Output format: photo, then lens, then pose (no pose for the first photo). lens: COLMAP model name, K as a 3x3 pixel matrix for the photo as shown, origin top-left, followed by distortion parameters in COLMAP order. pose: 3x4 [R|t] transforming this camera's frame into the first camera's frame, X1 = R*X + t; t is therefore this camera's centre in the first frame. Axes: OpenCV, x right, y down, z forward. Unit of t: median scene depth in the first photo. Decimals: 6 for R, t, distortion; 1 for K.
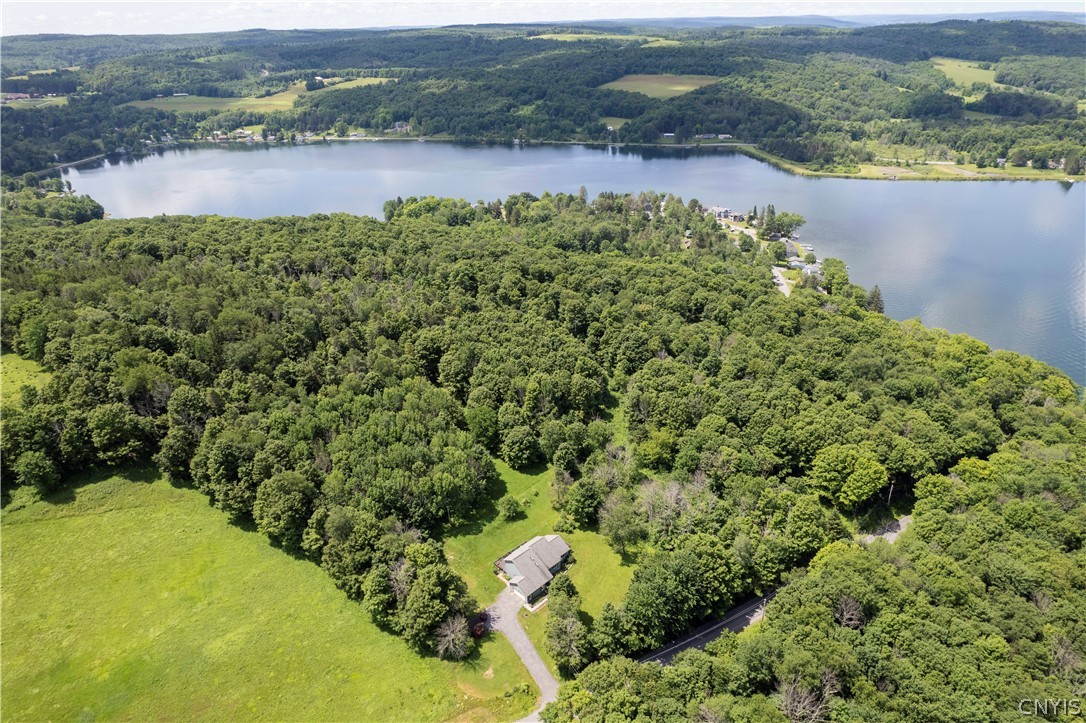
lens RADIAL K [[701.8, 0, 550.4], [0, 701.8, 360.6], [0, 0, 1]] dist [-0.068820, 0.063748]
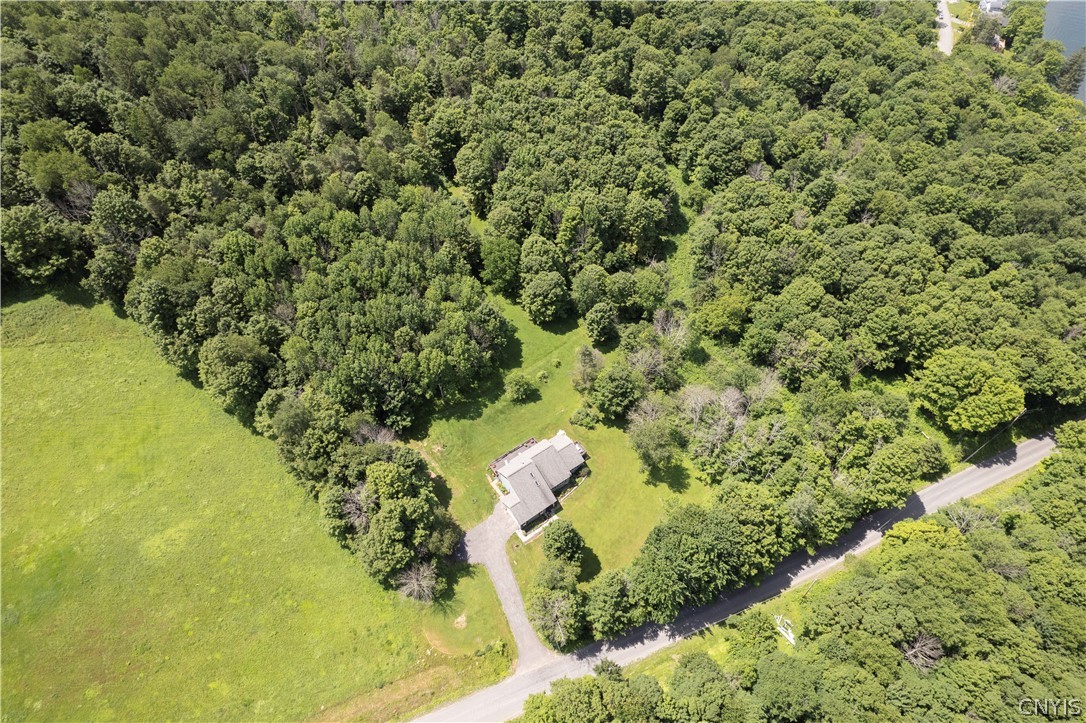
lens RADIAL K [[701.8, 0, 549.5], [0, 701.8, 369.2], [0, 0, 1]] dist [-0.068820, 0.063748]
pose [[0.988904, 0.126380, -0.078078, 0.033787], [-0.080858, 0.898831, 0.430772, -0.147373], [0.124620, -0.419679, 0.899077, 0.286044]]
